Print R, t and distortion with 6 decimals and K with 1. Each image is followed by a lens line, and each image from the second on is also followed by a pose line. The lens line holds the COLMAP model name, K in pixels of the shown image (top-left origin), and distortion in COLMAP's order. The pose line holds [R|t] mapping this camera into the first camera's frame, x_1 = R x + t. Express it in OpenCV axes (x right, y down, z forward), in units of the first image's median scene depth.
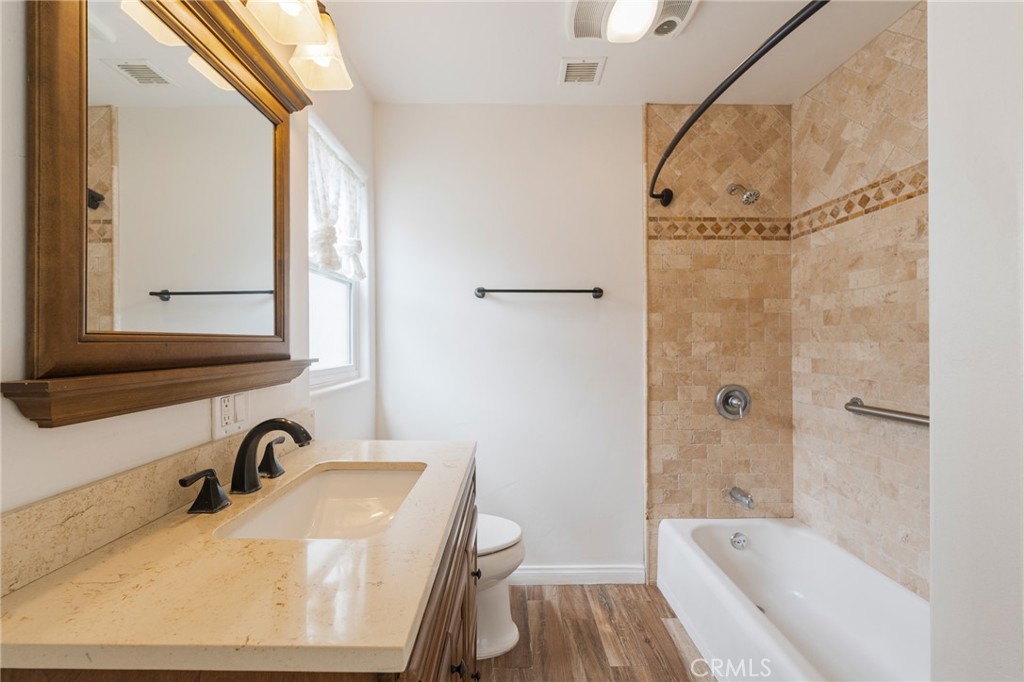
lens RADIAL K [[397.1, 0, 513.4], [0, 397.1, 339.1], [0, 0, 1]] dist [-0.000029, -0.000204]
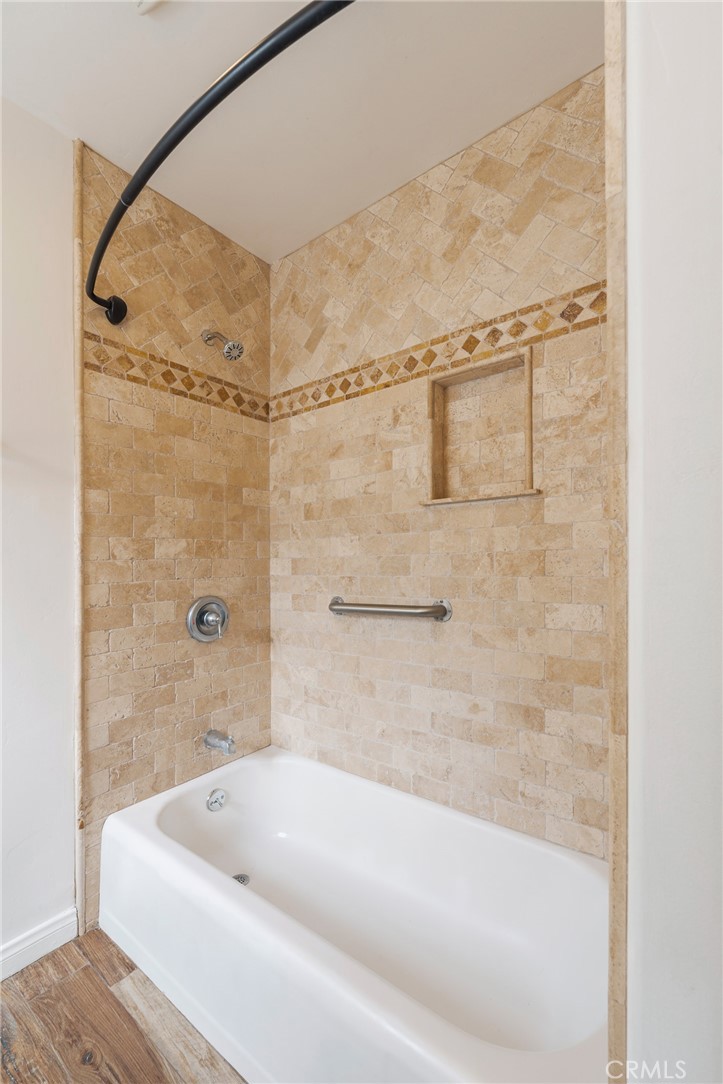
lens RADIAL K [[437.4, 0, 365.2], [0, 437.4, 555.6], [0, 0, 1]] dist [-0.000509, -0.000189]
pose [[0.601367, 0.003919, 0.798963, 0.066169], [0.007579, 0.999915, -0.010609, 0.049526], [-0.798937, 0.012435, 0.601287, 0.262144]]
